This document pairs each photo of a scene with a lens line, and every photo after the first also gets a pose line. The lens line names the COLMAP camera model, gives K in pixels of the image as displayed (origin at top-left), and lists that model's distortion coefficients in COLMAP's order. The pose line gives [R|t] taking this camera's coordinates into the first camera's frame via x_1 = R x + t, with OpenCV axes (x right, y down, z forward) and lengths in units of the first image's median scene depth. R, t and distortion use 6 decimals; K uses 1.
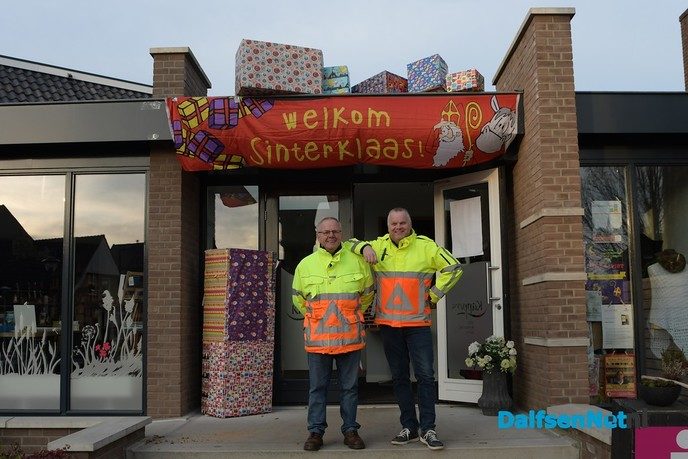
lens RADIAL K [[794.0, 0, 344.0], [0, 794.0, 229.5], [0, 0, 1]] dist [-0.184221, 0.432952]
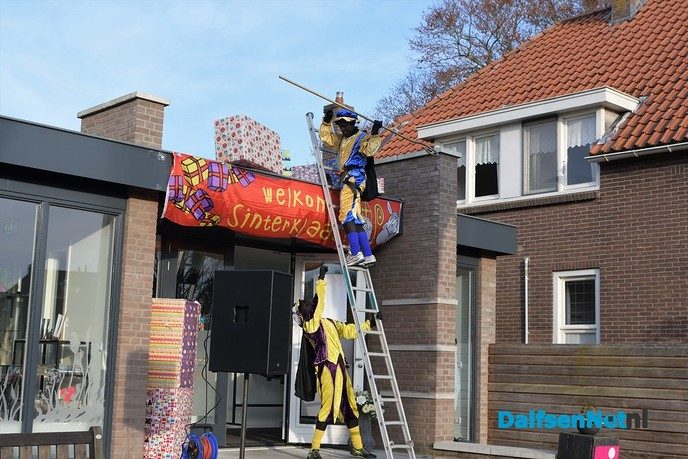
lens RADIAL K [[977.1, 0, 344.0], [0, 977.1, 229.5], [0, 0, 1]] dist [-0.039051, 0.027845]
pose [[0.690522, 0.138487, 0.709931, -0.976014], [-0.121108, 0.989781, -0.075280, 0.003899], [-0.713101, -0.033995, 0.700237, -0.062203]]
